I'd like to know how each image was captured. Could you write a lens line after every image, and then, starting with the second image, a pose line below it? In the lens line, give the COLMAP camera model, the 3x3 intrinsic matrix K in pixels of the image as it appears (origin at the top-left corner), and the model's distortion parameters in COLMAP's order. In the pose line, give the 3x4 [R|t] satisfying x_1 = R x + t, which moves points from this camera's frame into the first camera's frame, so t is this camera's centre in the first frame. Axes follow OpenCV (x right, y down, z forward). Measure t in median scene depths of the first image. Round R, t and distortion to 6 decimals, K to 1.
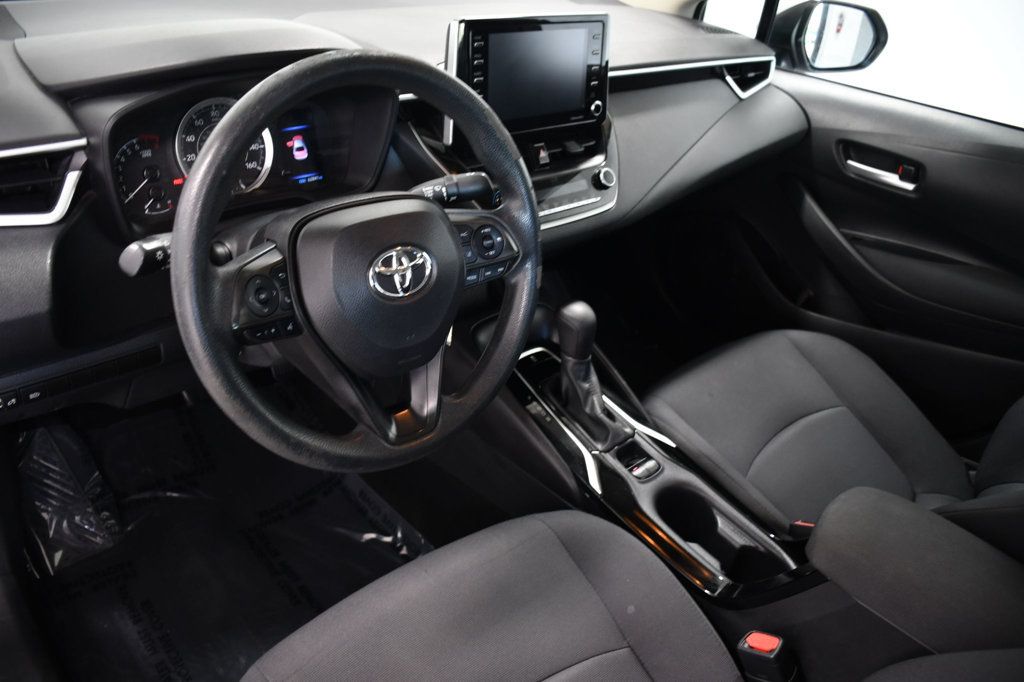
lens RADIAL K [[812.0, 0, 497.9], [0, 812.0, 343.1], [0, 0, 1]] dist [-0.158761, 0.103683]
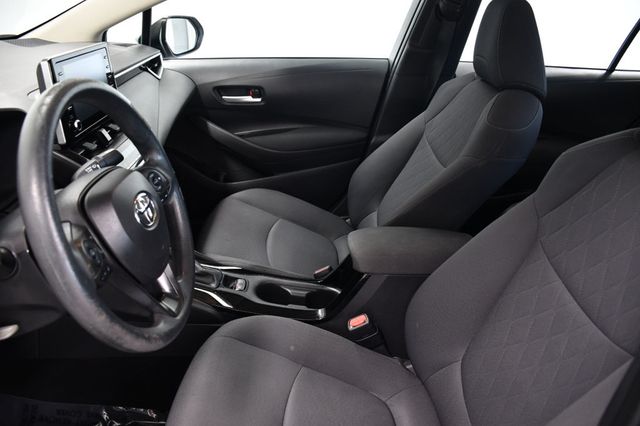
lens RADIAL K [[507.5, 0, 311.2], [0, 507.5, 214.3], [0, 0, 1]] dist [-0.158761, 0.103683]
pose [[0.672551, -0.377629, 0.636452, -0.269954], [0.405853, 0.907356, 0.109493, -0.029459], [-0.618836, 0.184666, 0.763505, 0.035674]]
